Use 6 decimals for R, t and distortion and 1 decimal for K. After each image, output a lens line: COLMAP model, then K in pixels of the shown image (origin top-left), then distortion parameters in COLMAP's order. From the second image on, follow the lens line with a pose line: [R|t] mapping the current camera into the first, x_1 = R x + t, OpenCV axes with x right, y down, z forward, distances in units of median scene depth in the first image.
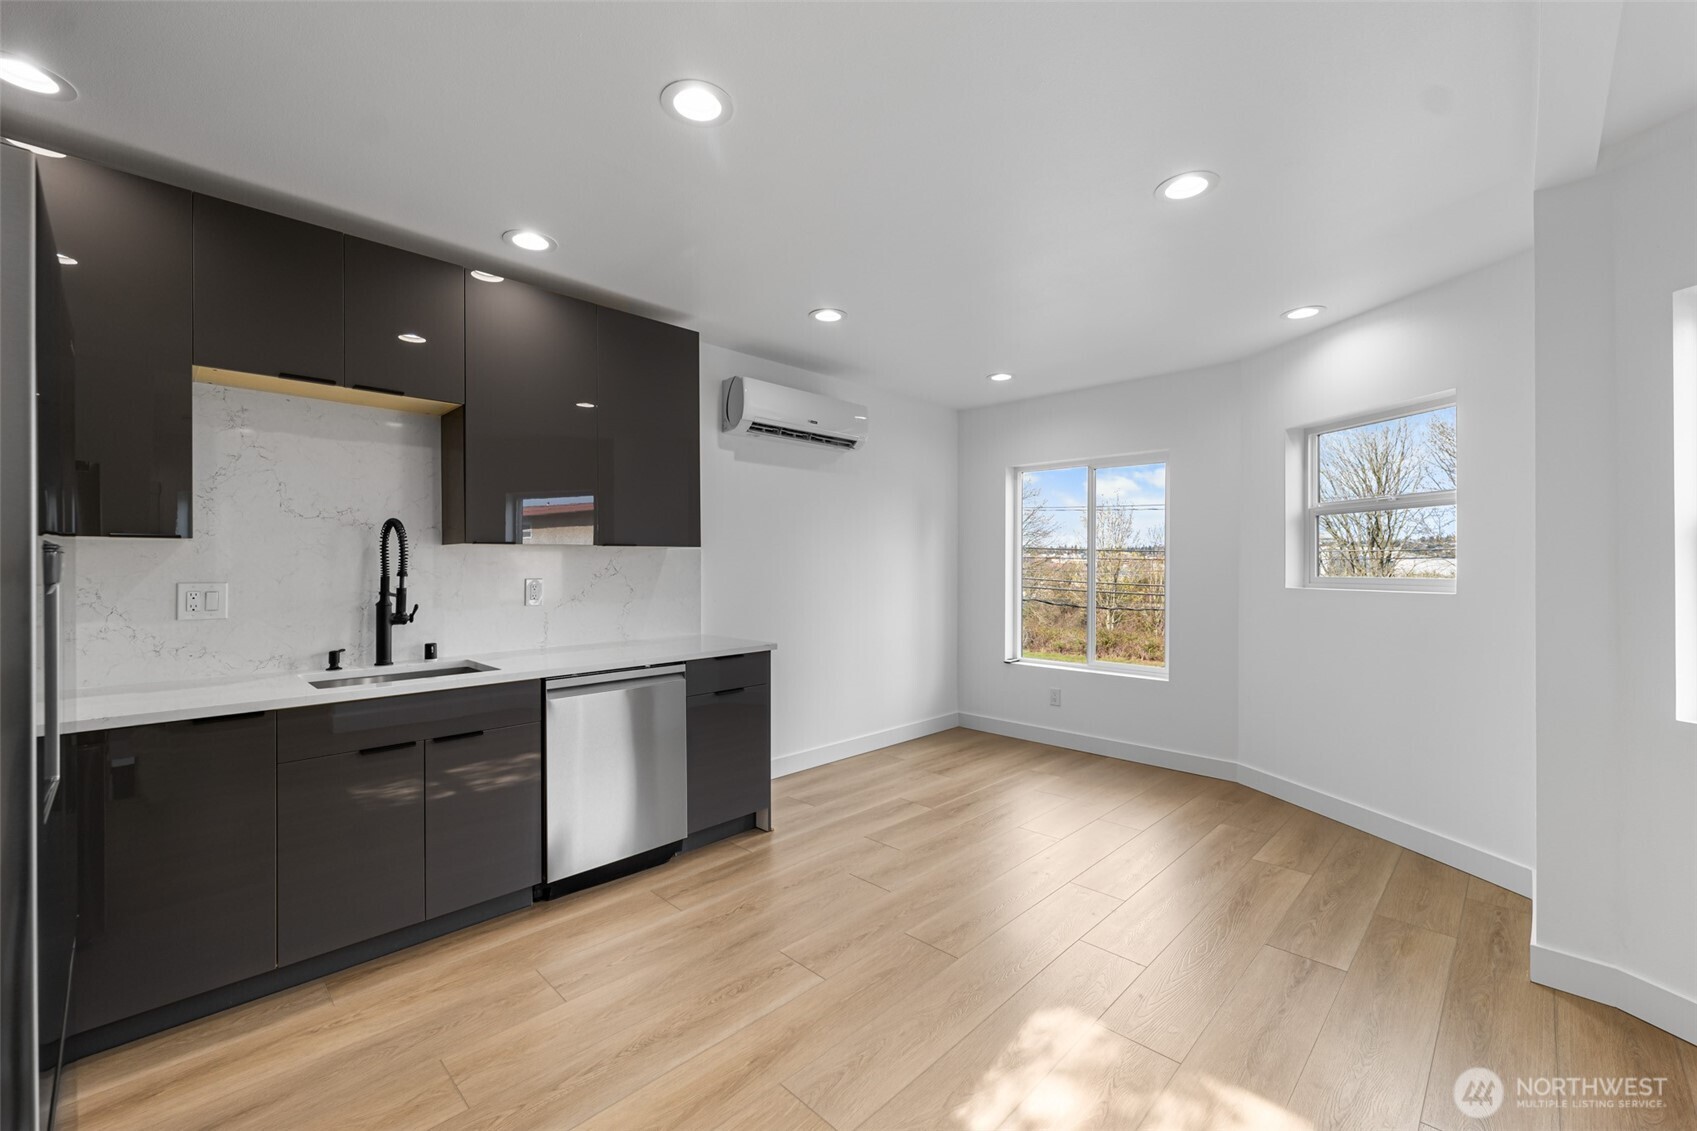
lens RADIAL K [[699.2, 0, 845.8], [0, 699.2, 563.2], [0, 0, 1]] dist [0.005088, 0.000484]
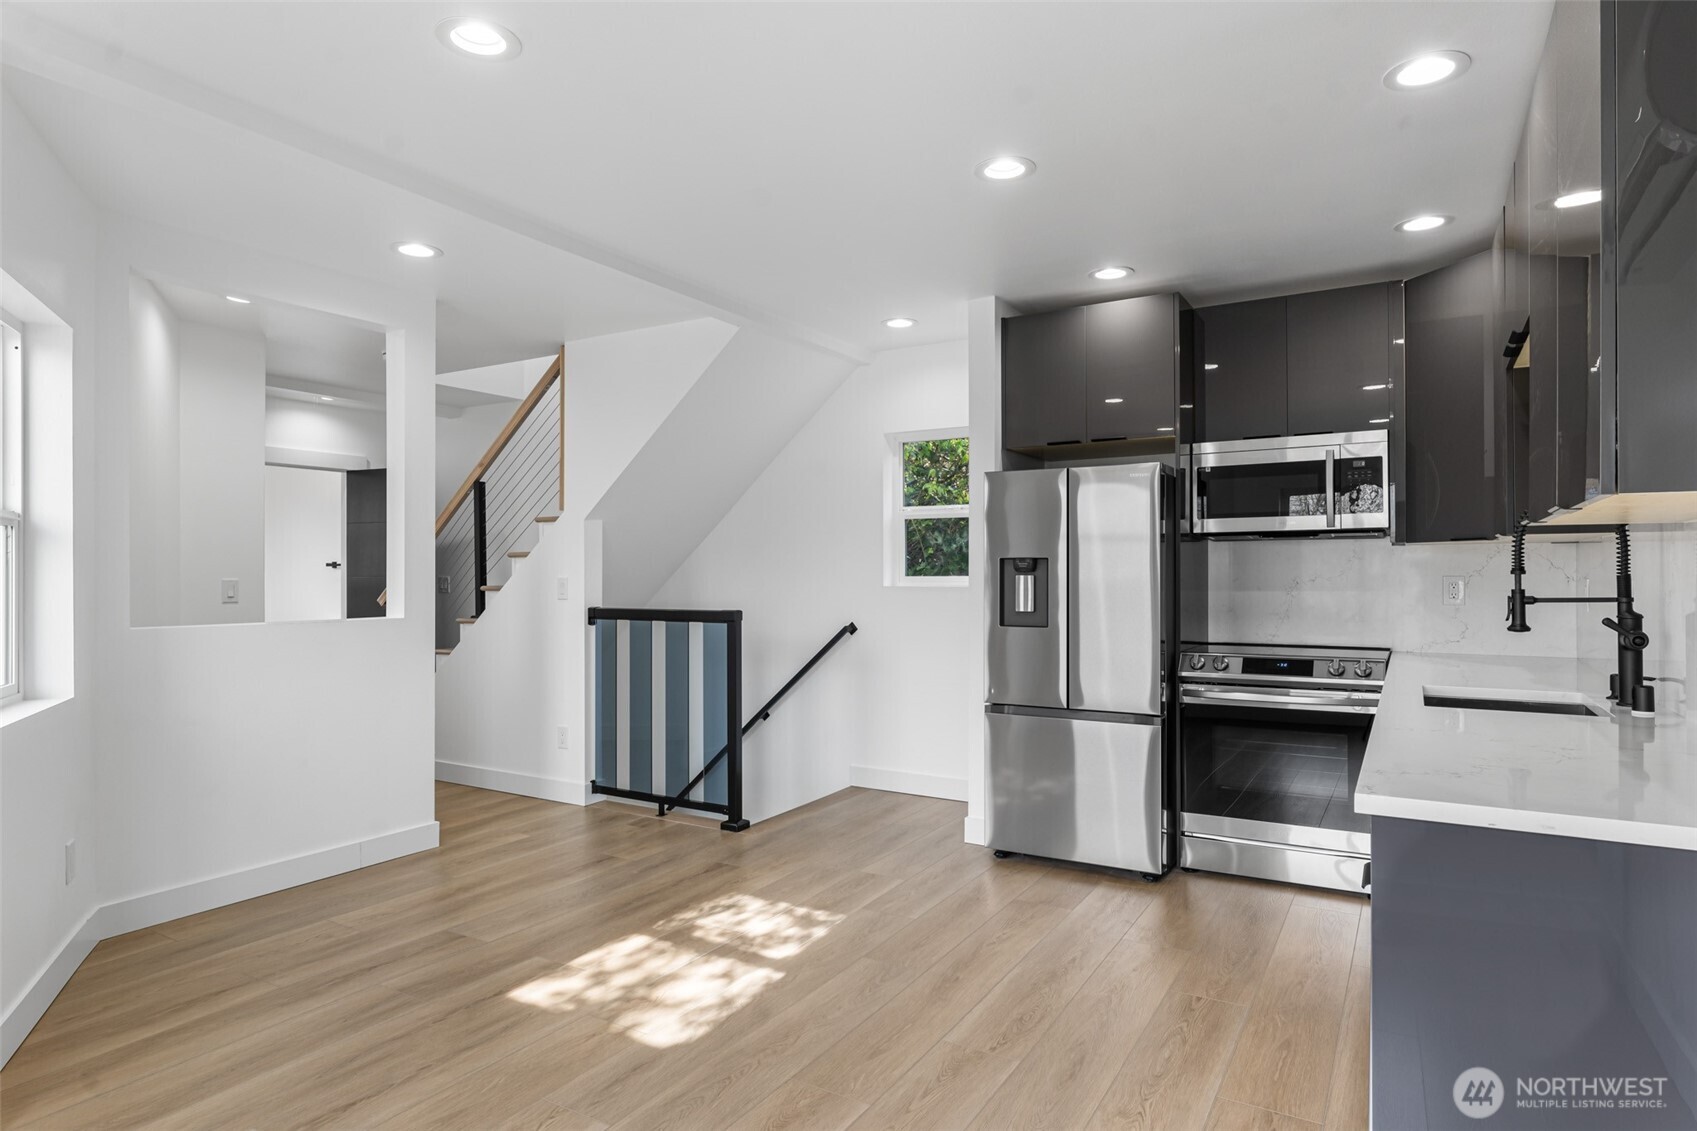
lens RADIAL K [[951.3, 0, 850.8], [0, 951.3, 562.7], [0, 0, 1]] dist [0.016651, -0.000006]
pose [[-0.970330, -0.003346, -0.241760, 0.309637], [-0.001101, 0.999955, -0.009420, 0.016510], [0.241781, -0.008874, -0.970290, 1.801551]]
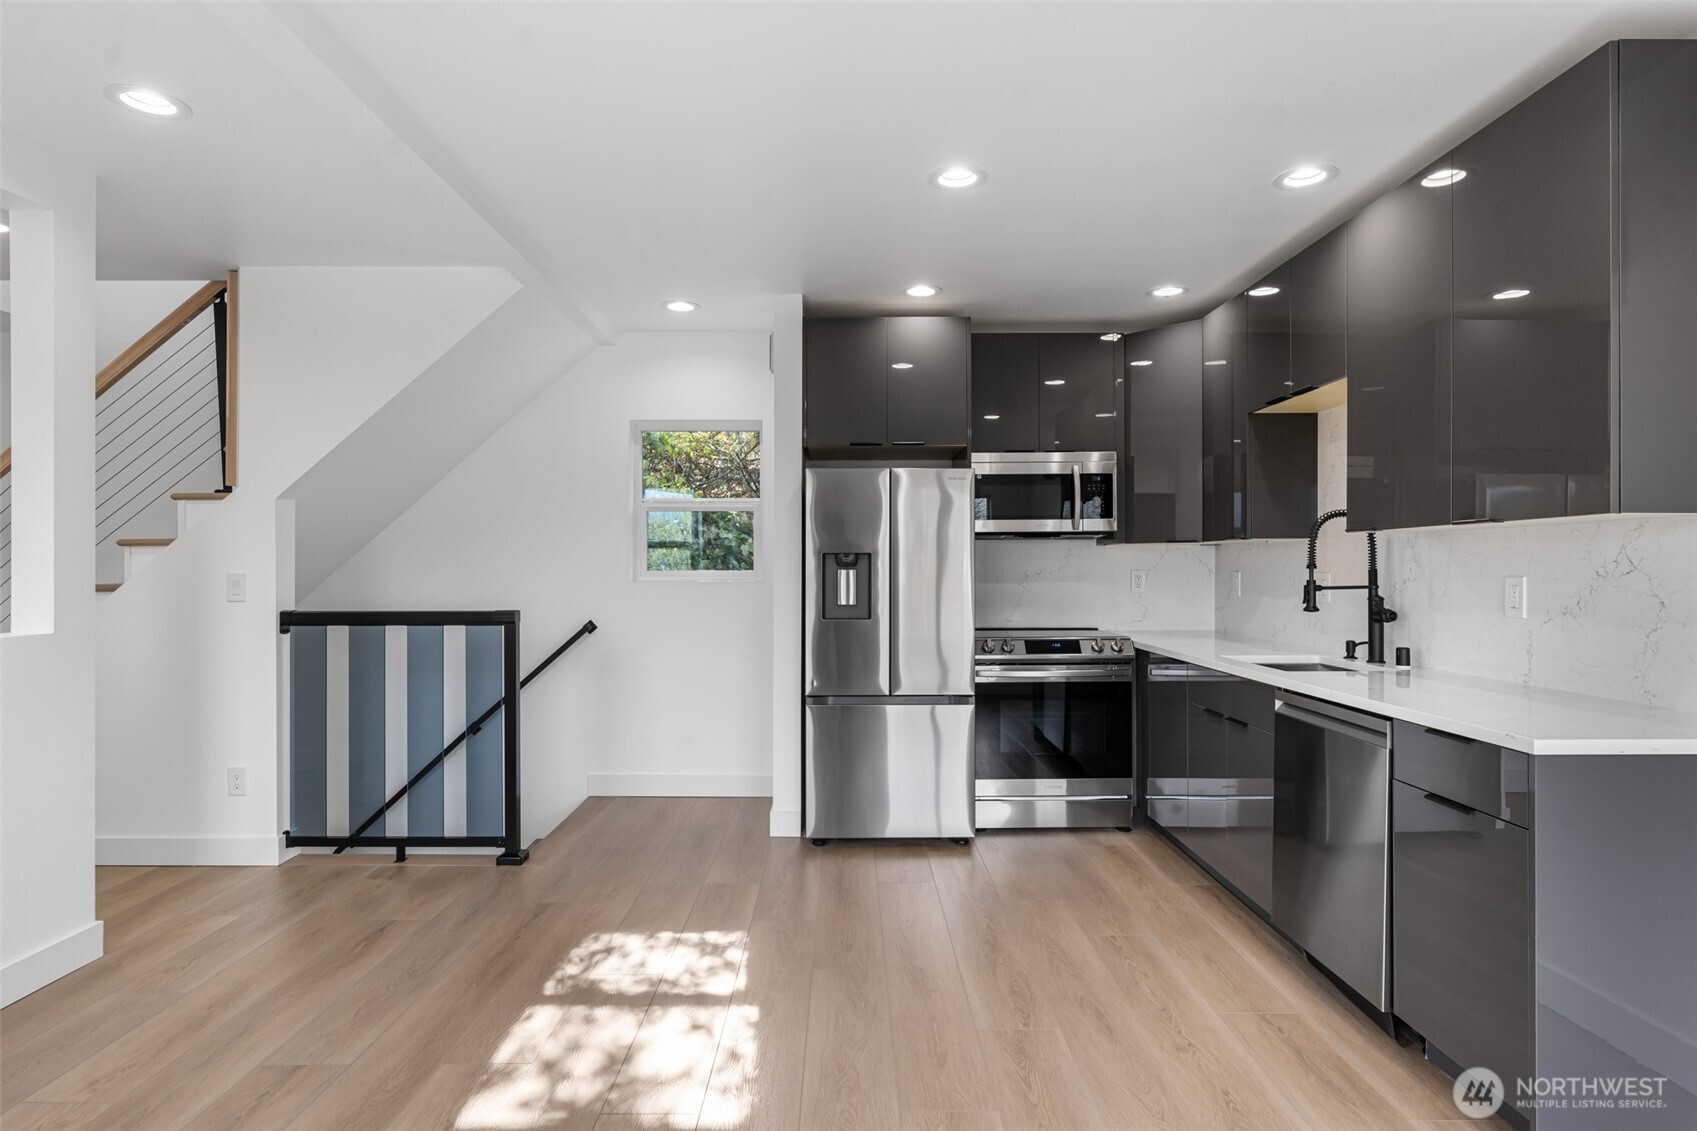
lens RADIAL K [[899.7, 0, 839.7], [0, 899.7, 563.9], [0, 0, 1]] dist [-0.001153, 0.002859]
pose [[-0.711144, -0.003573, -0.703037, 0.747142], [-0.002102, 0.999993, -0.002956, 0.016749], [0.703043, -0.000624, -0.711147, 1.421353]]
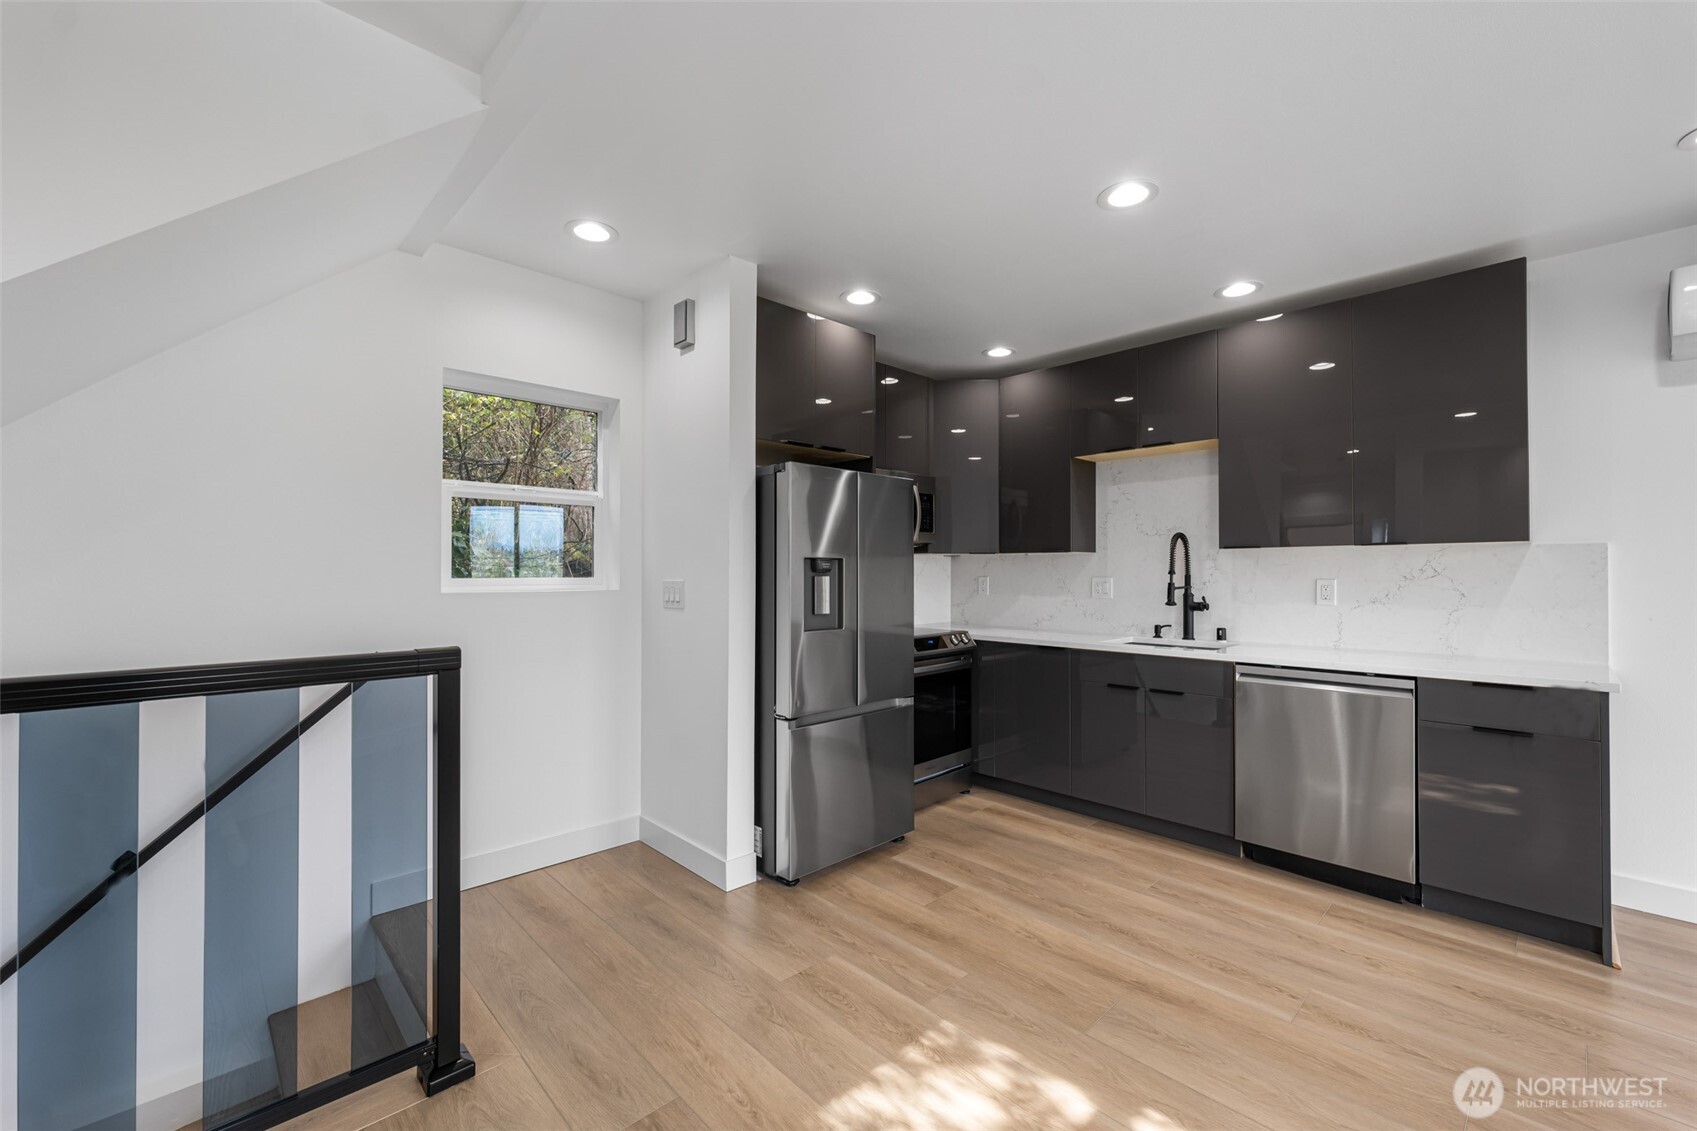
lens RADIAL K [[699.2, 0, 843.9], [0, 699.2, 566.1], [0, 0, 1]] dist [0.005088, 0.000484]
pose [[-0.031946, -0.009849, -0.999441, 0.761655], [-0.002139, 0.999950, -0.009785, 0.017362], [0.999487, 0.001825, -0.031966, 0.388275]]
